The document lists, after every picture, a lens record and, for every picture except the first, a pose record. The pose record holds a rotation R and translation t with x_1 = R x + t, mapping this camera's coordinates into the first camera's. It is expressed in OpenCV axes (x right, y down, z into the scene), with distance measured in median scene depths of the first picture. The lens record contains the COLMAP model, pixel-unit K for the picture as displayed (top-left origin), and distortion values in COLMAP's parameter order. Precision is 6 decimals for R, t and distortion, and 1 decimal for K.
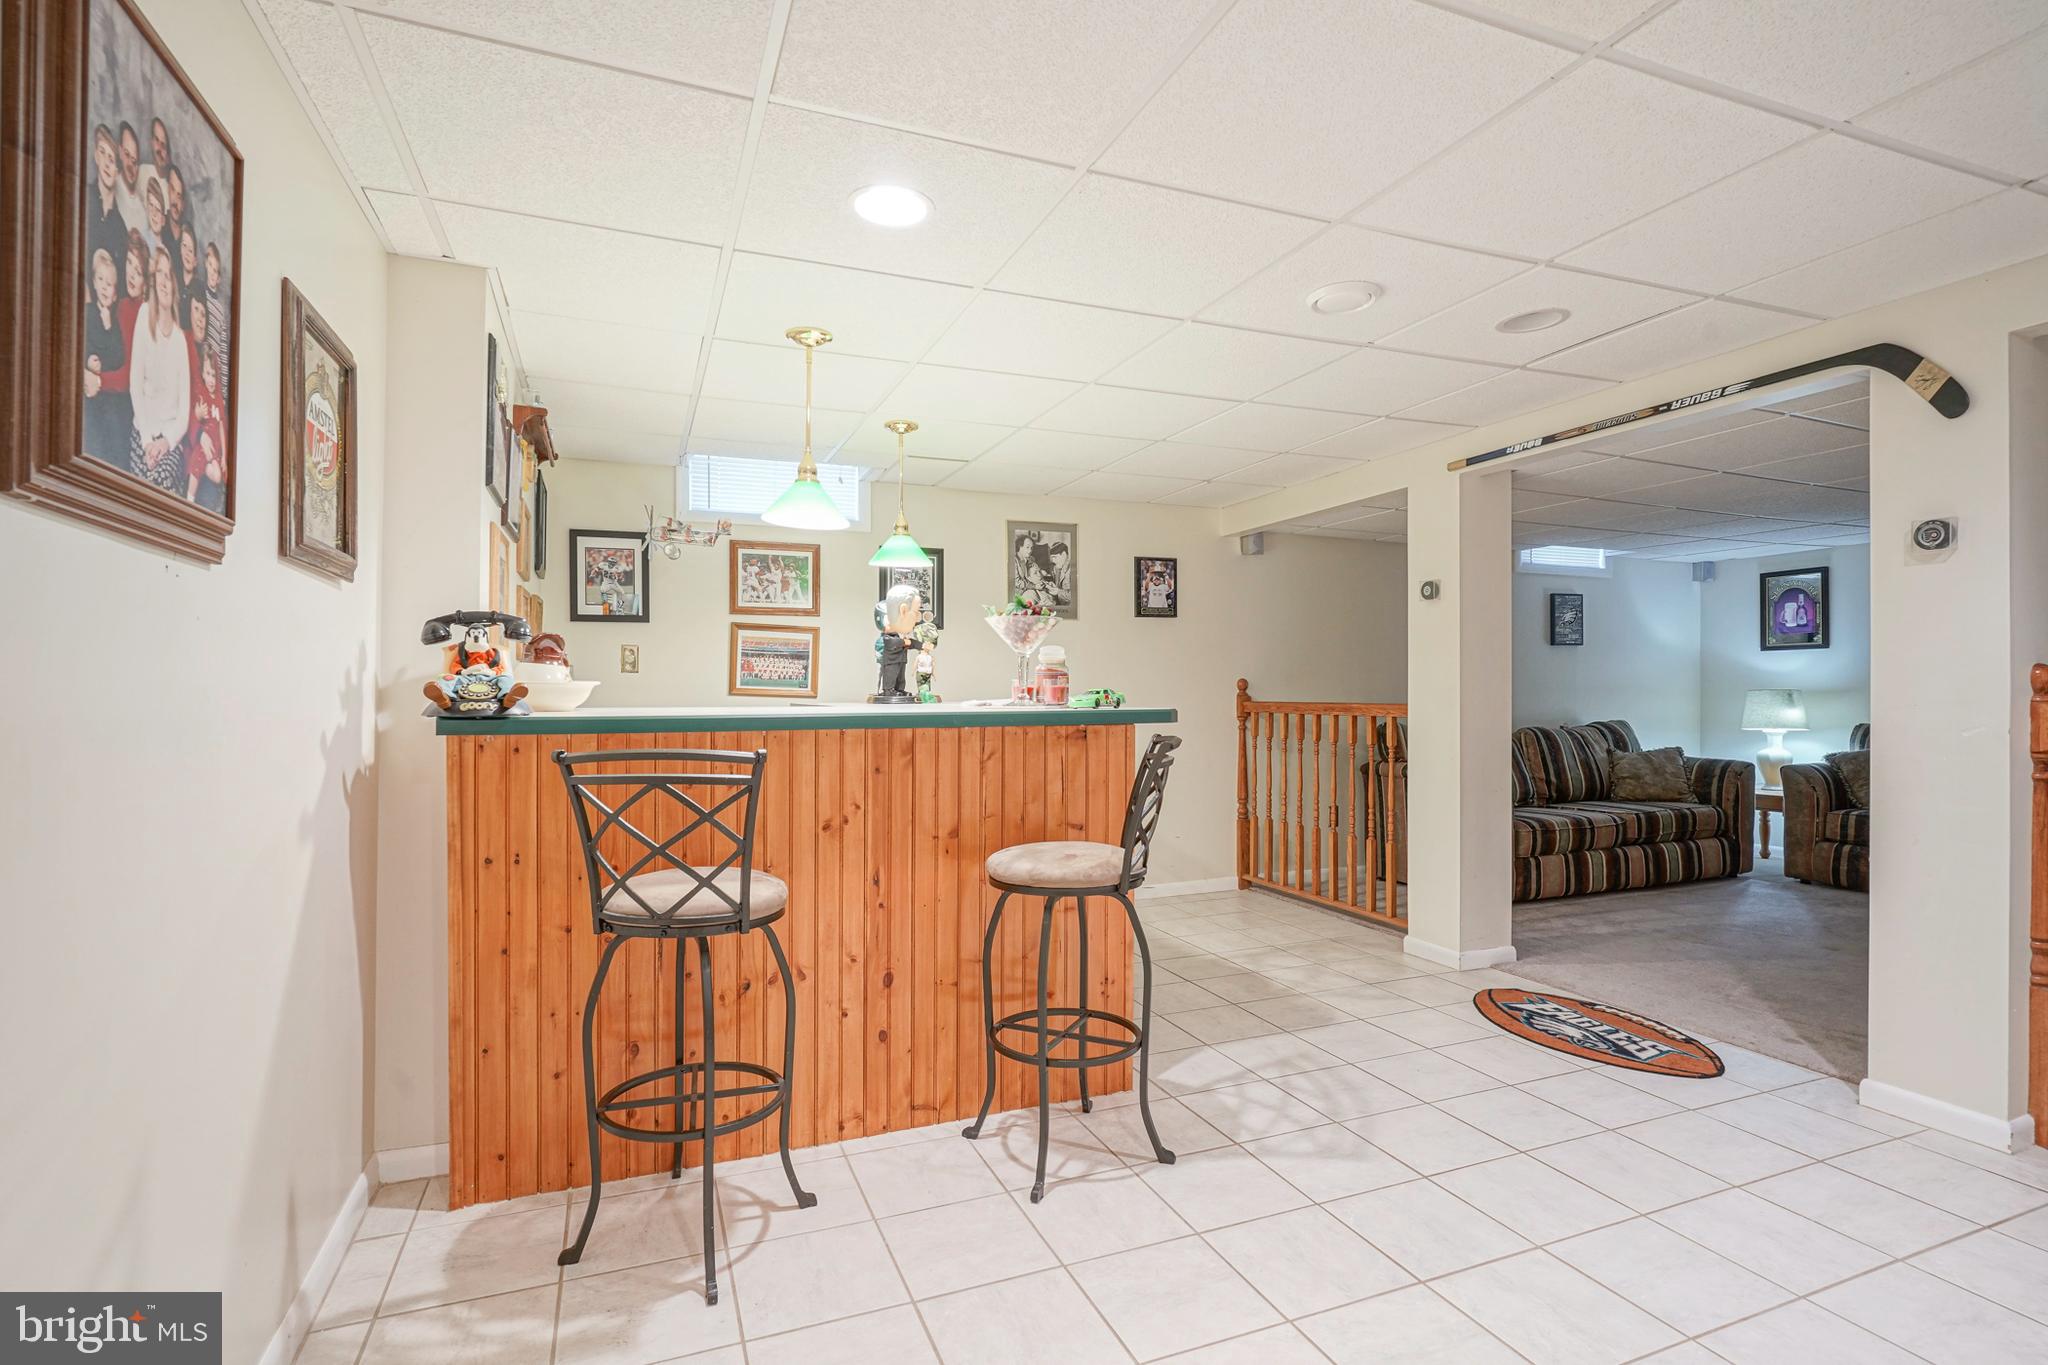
lens RADIAL K [[977.8, 0, 1016.6], [0, 977.8, 692.6], [0, 0, 1]] dist [-0.010588, 0.005976]
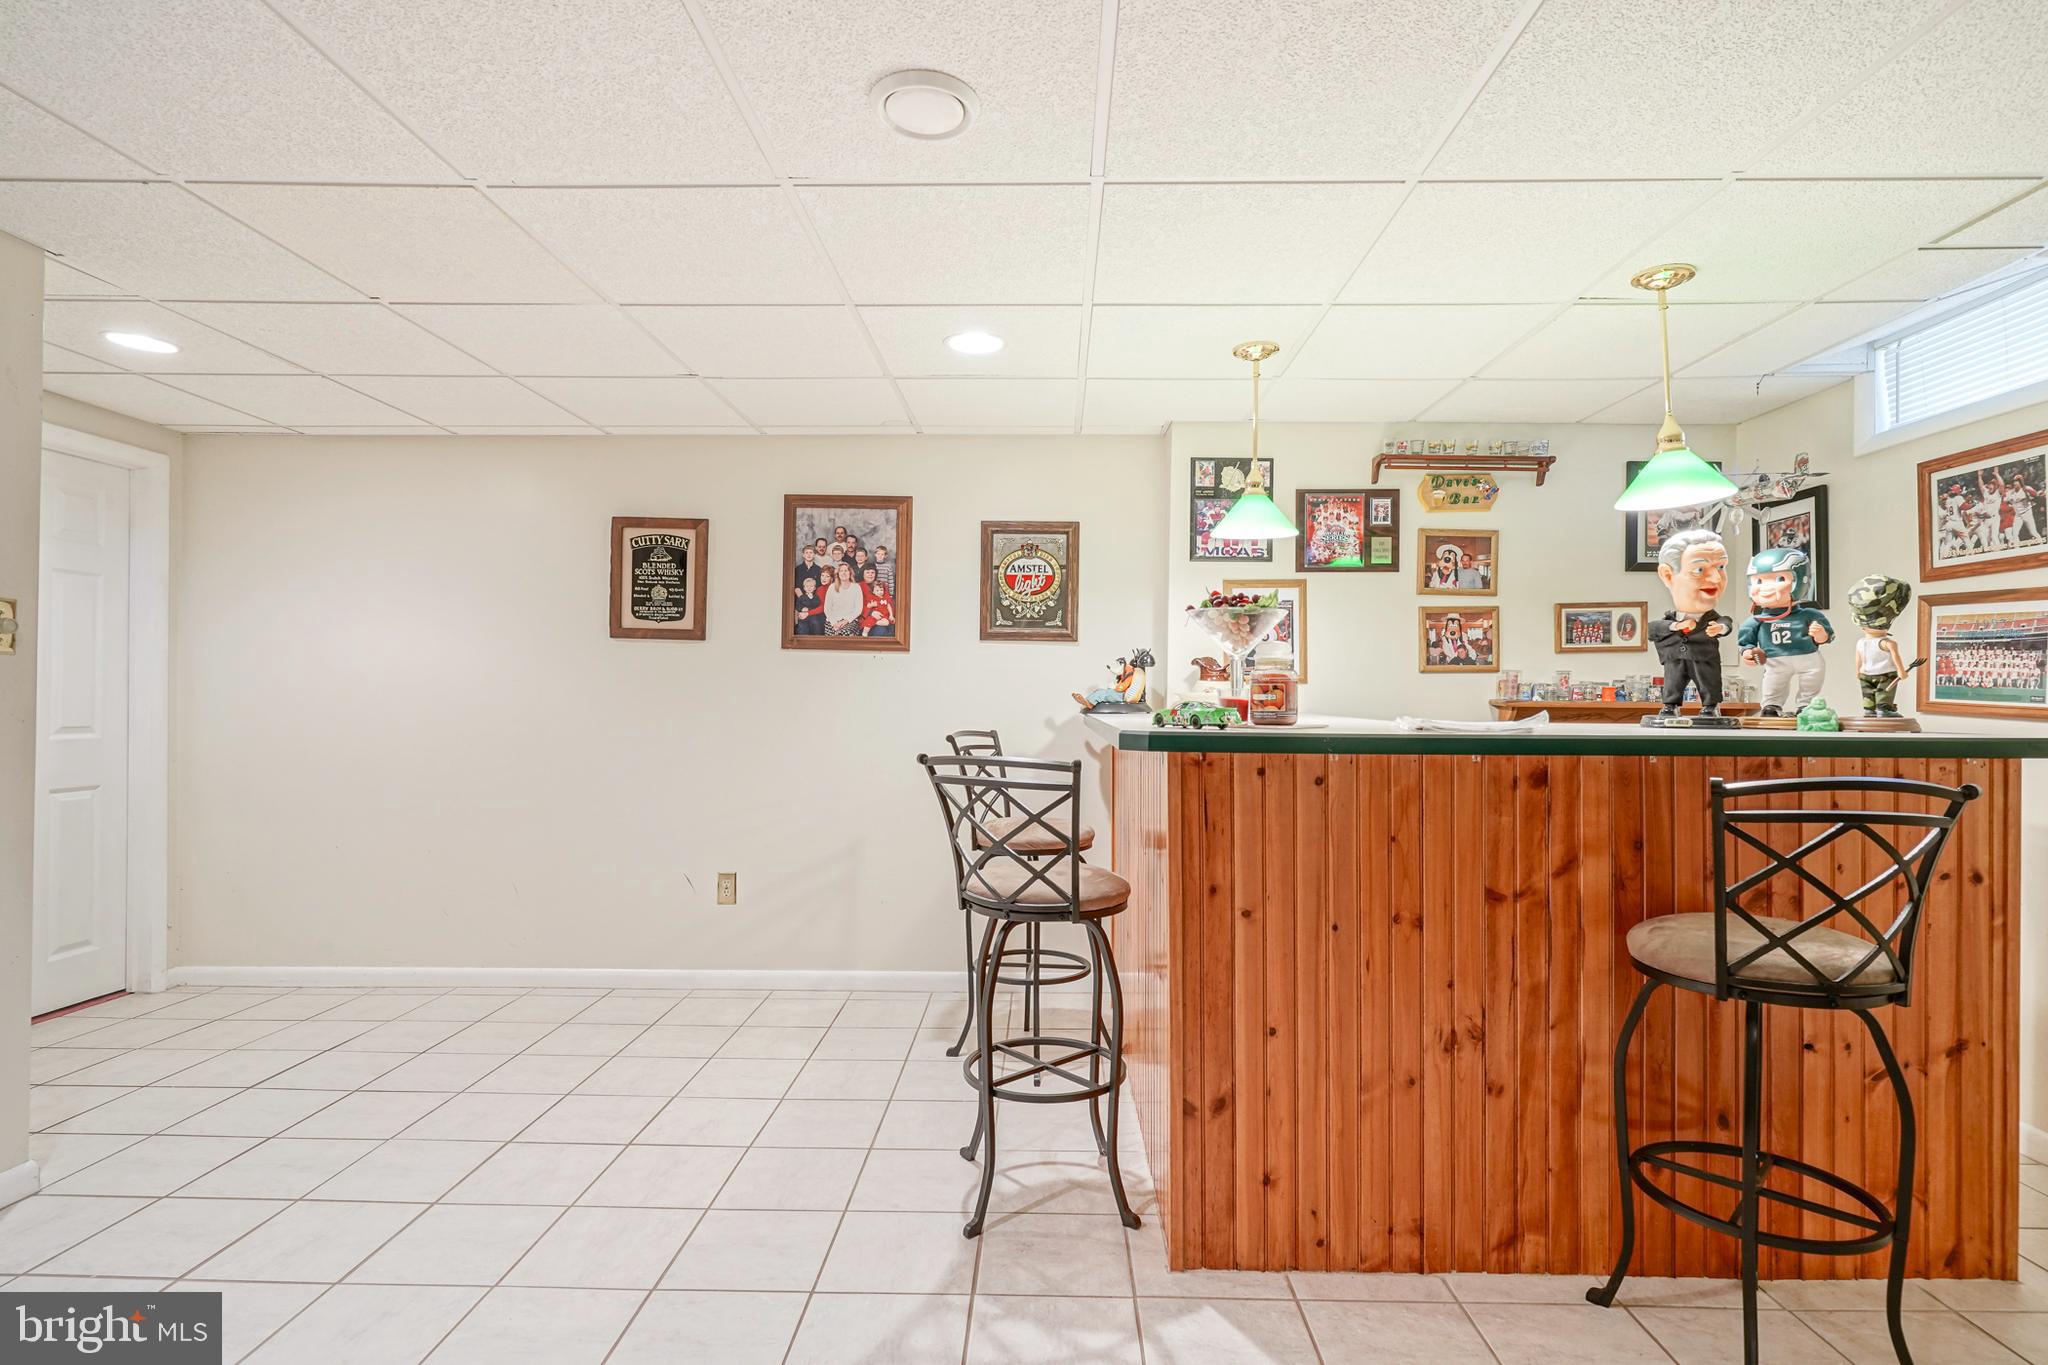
lens RADIAL K [[977.8, 0, 1016.6], [0, 977.8, 692.6], [0, 0, 1]] dist [-0.010588, 0.005976]
pose [[-0.390284, -0.005033, -0.920681, 0.667671], [-0.011065, 0.999938, -0.000776, -0.005968], [0.920628, 0.009885, -0.390316, 0.962950]]
